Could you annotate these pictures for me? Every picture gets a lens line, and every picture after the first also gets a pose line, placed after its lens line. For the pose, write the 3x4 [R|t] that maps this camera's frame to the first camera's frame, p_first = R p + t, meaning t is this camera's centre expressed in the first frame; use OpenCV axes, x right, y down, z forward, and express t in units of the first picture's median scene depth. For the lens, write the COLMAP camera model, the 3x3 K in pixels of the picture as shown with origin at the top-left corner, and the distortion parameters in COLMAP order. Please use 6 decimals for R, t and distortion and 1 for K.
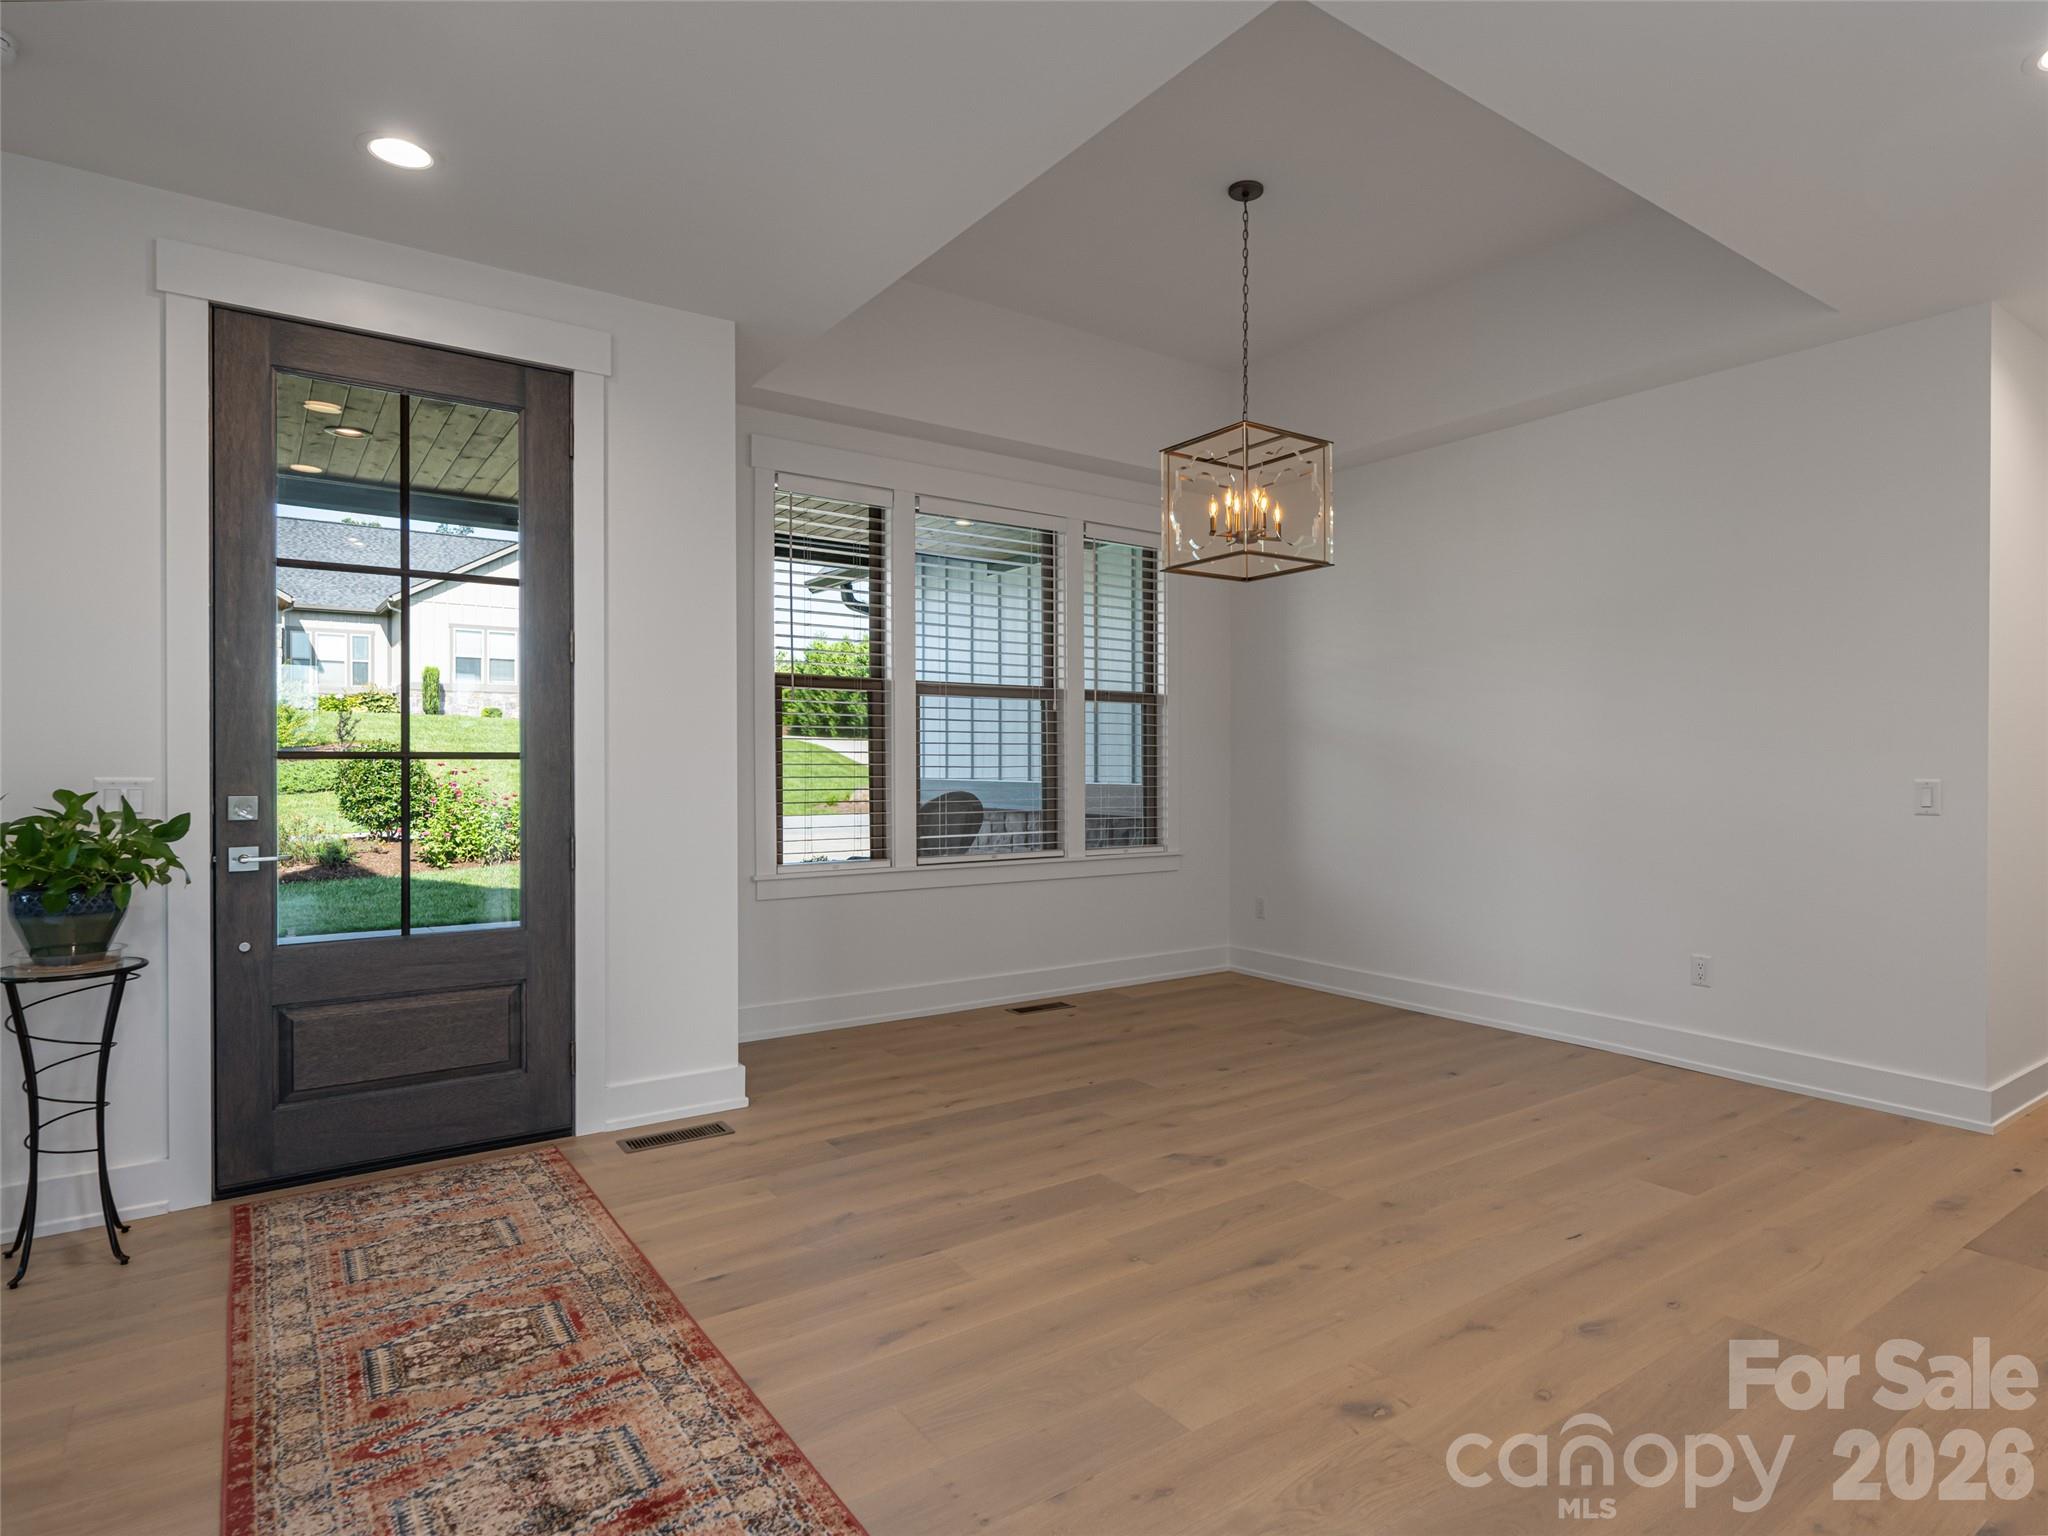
lens RADIAL K [[1162.9, 0, 1021.8], [0, 1162.9, 779.0], [0, 0, 1]] dist [-0.001905, -0.002562]
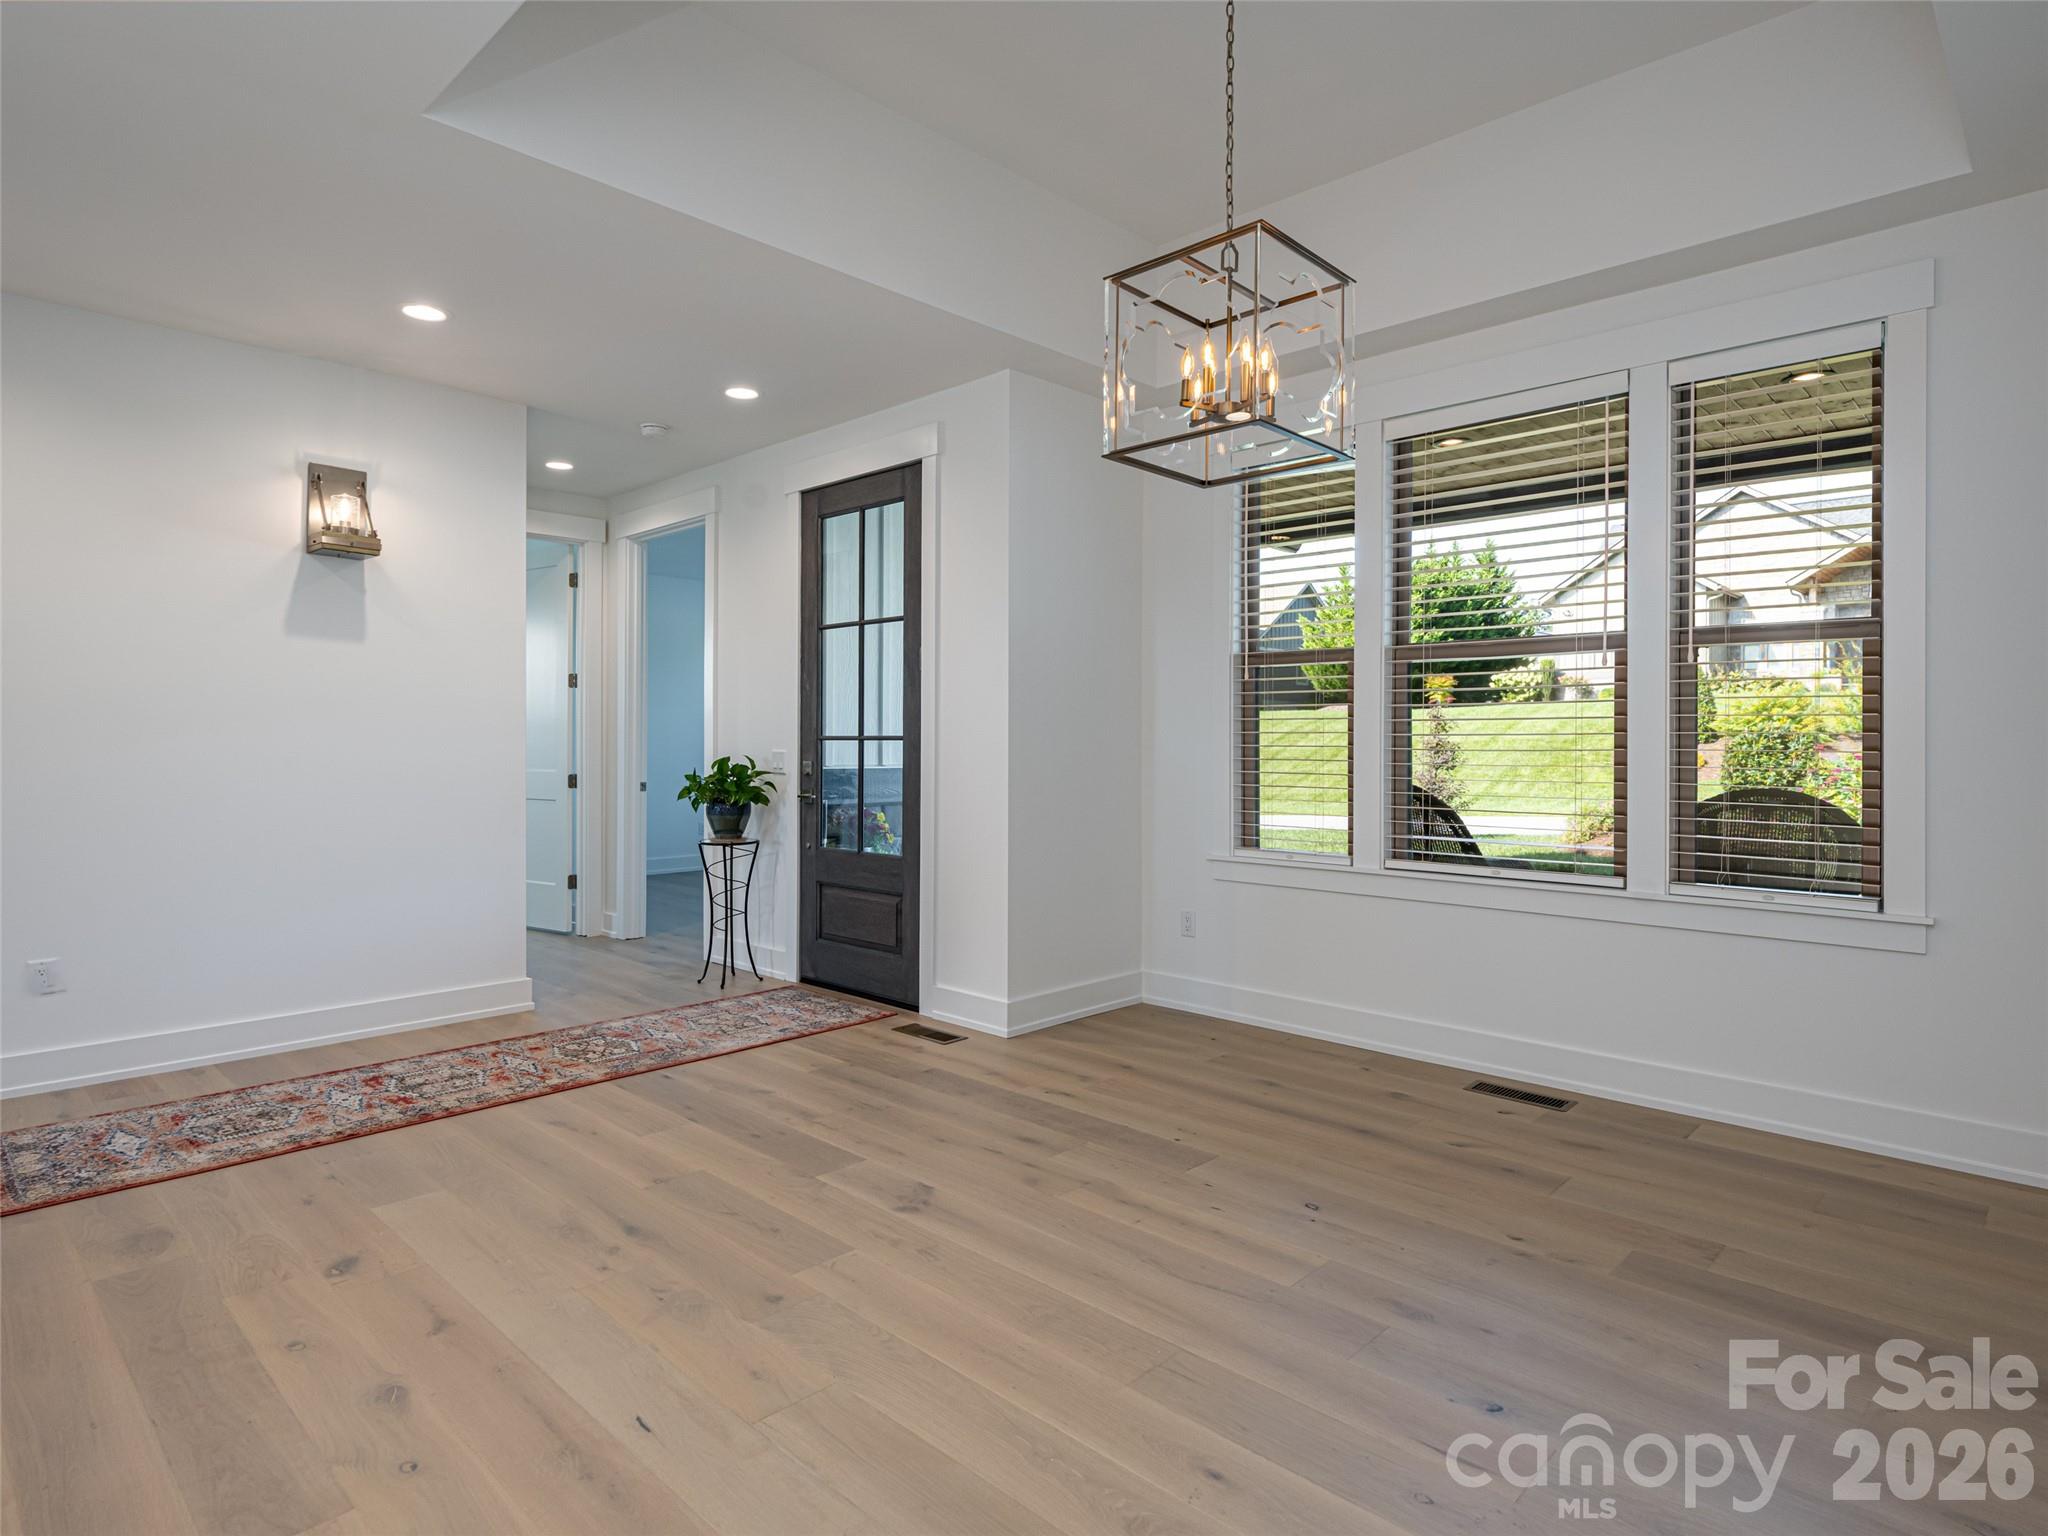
lens RADIAL K [[1115.6, 0, 1023.1], [0, 1115.6, 761.6], [0, 0, 1]] dist [0.002279, 0.002540]
pose [[0.176640, 0.016080, -0.984144, 0.993644], [-0.015394, 0.999789, 0.013572, -0.012879], [0.984155, 0.012752, 0.176851, 0.936604]]
